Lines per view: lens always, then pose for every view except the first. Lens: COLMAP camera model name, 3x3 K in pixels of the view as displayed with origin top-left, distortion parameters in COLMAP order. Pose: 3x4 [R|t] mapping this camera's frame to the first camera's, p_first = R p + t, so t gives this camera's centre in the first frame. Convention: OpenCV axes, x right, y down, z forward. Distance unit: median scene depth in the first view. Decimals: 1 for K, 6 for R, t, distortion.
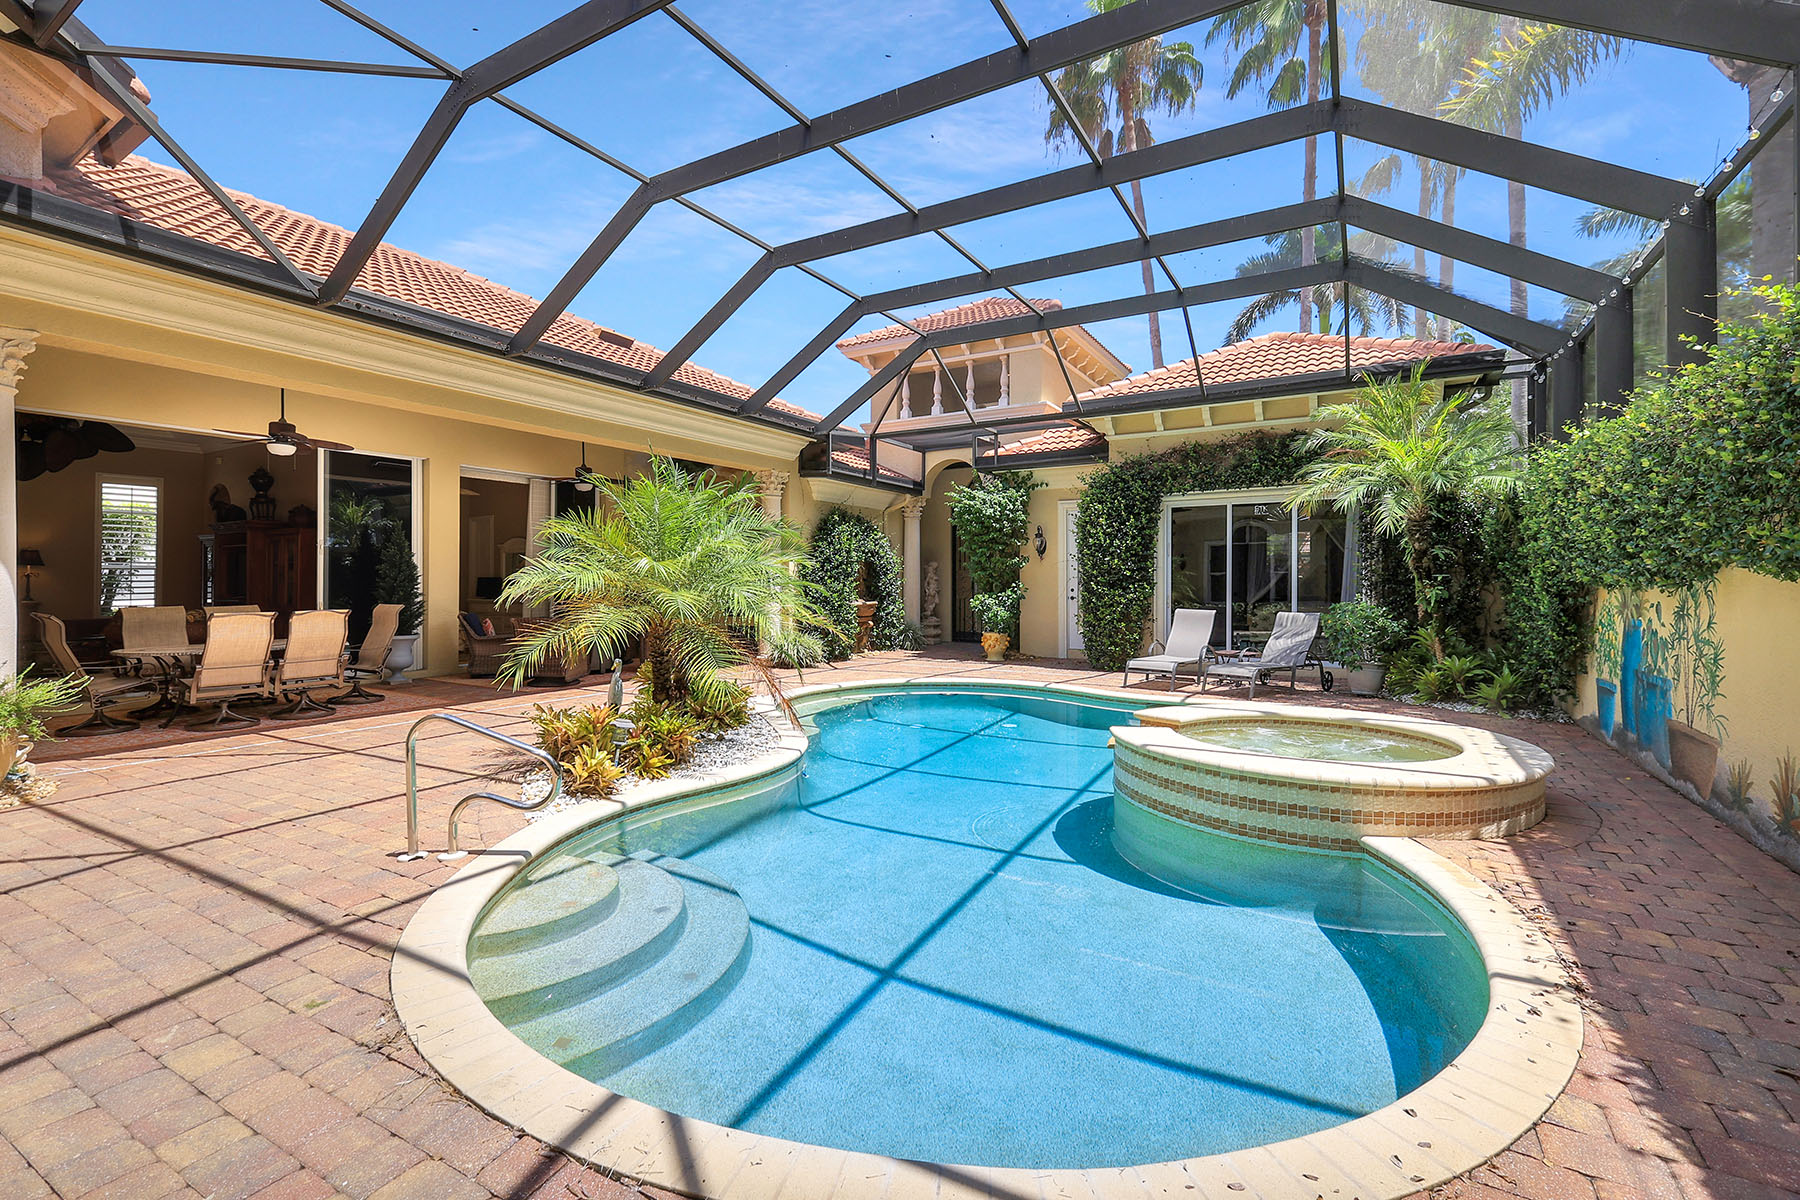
lens RADIAL K [[801.4, 0, 899.3], [0, 801.4, 592.1], [0, 0, 1]] dist [0.000096, -0.000152]
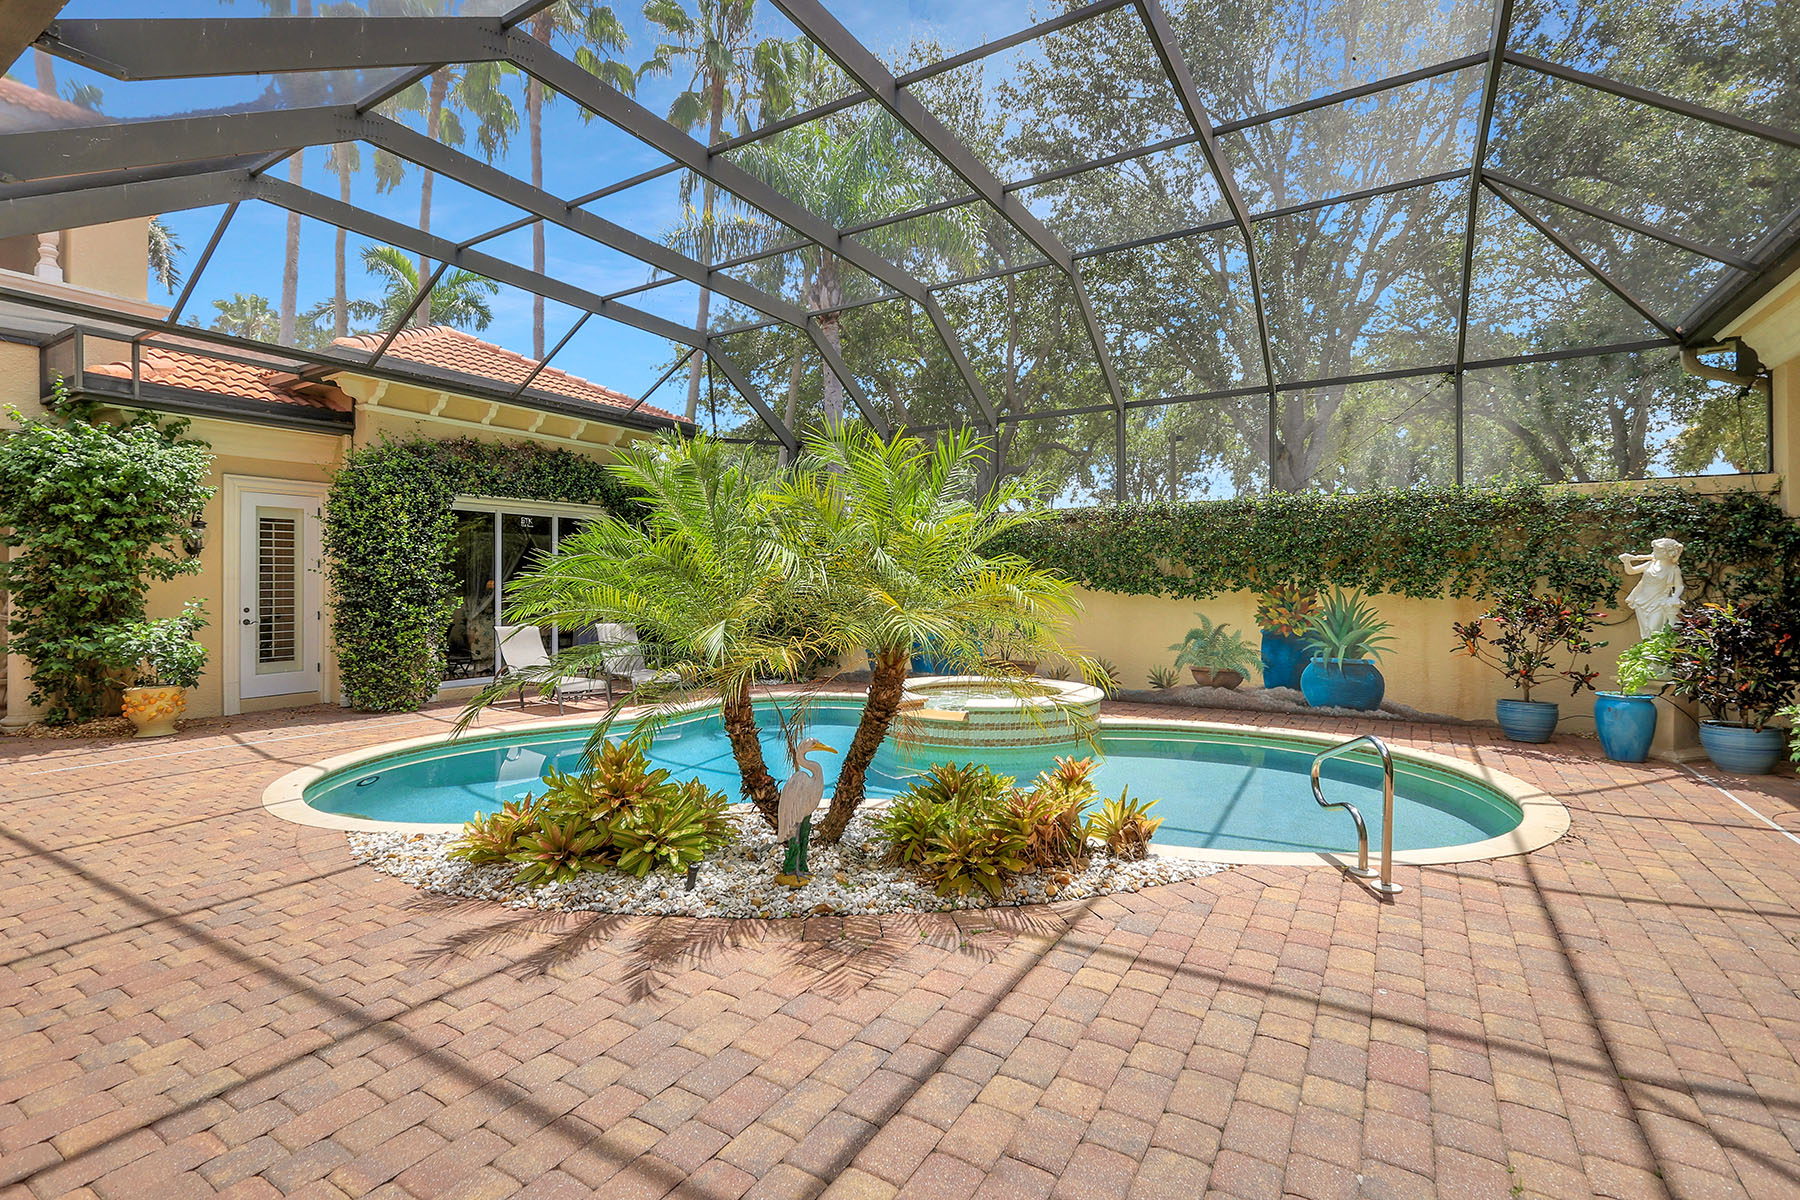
lens RADIAL K [[821.4, 0, 894.6], [0, 821.4, 589.7], [0, 0, 1]] dist [-0.000741, -0.000105]
pose [[0.028280, -0.009578, 0.999554, -0.521129], [0.005895, 0.999938, 0.009415, -0.025677], [-0.999583, 0.005626, 0.028334, 0.502157]]
